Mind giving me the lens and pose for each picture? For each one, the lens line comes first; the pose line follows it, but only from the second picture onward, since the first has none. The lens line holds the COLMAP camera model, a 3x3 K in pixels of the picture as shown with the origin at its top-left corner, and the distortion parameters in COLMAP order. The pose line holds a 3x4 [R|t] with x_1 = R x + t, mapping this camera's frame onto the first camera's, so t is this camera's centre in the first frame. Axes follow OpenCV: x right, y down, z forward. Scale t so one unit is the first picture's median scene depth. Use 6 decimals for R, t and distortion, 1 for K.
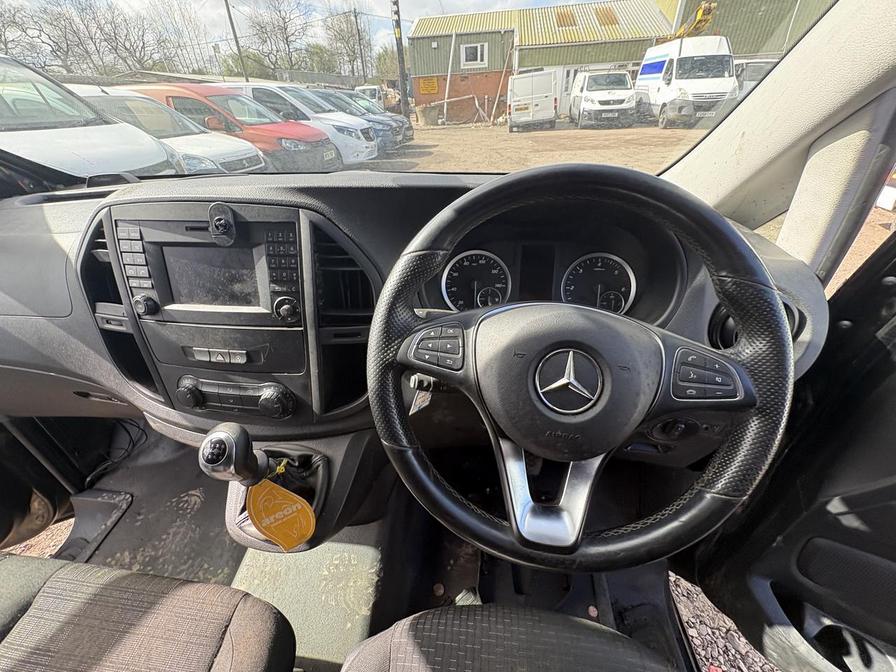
lens RADIAL K [[355.4, 0, 448.8], [0, 355.4, 337.6], [0, 0, 1]] dist [0.001377, 0.000093]
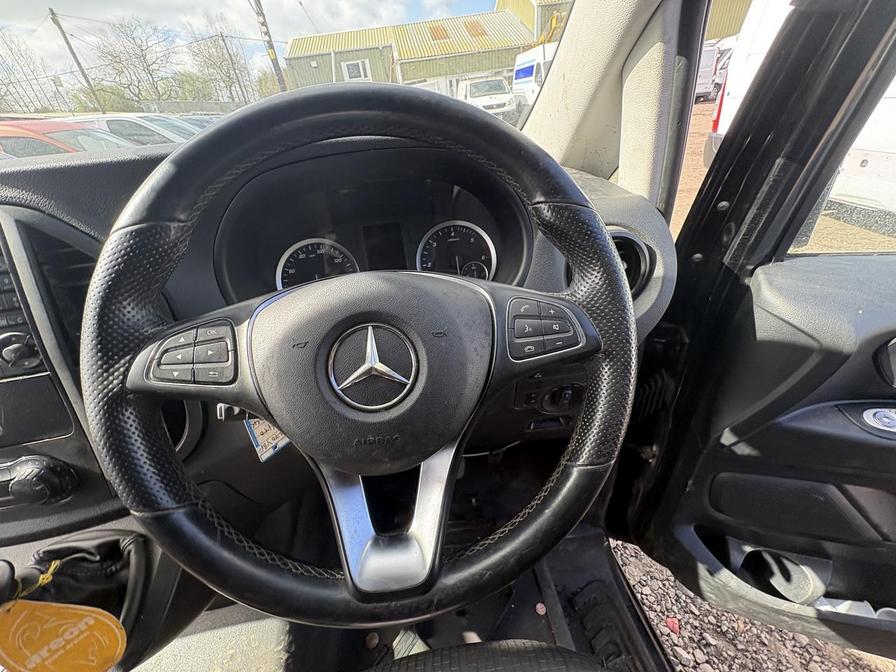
lens RADIAL K [[355.4, 0, 448.8], [0, 355.4, 337.6], [0, 0, 1]] dist [0.001377, 0.000093]
pose [[0.966903, -0.188646, 0.171788, 0.229441], [0.193644, 0.980990, -0.012665, 0.063502], [-0.166133, 0.045512, 0.985053, 0.145498]]
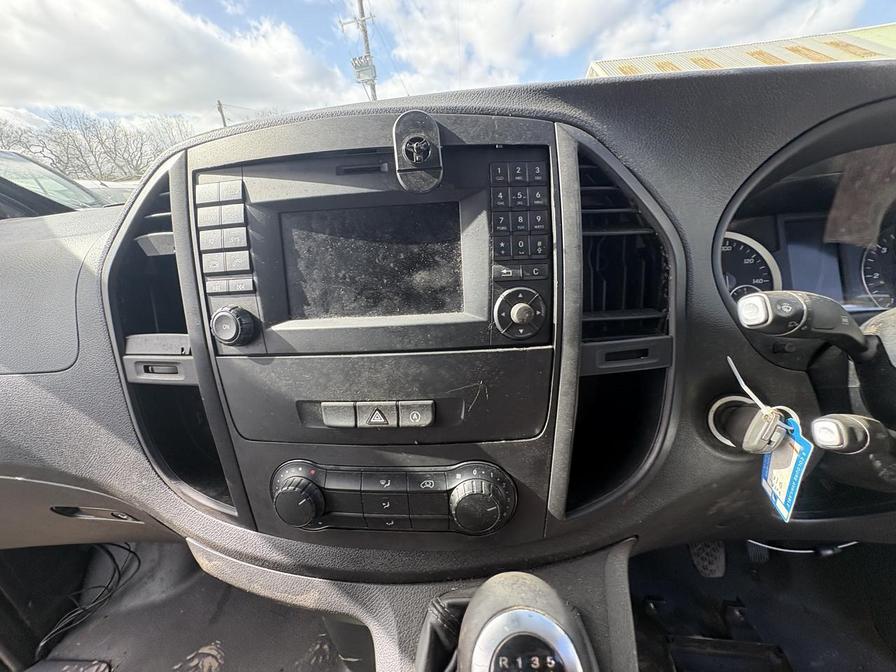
lens RADIAL K [[355.6, 0, 447.3], [0, 355.6, 339.0], [0, 0, 1]] dist [0.001826, -0.000028]
pose [[0.996995, -0.062399, 0.045913, -0.529416], [0.069958, 0.979757, -0.187569, 0.045949], [-0.033280, 0.190218, 0.981178, 0.447407]]
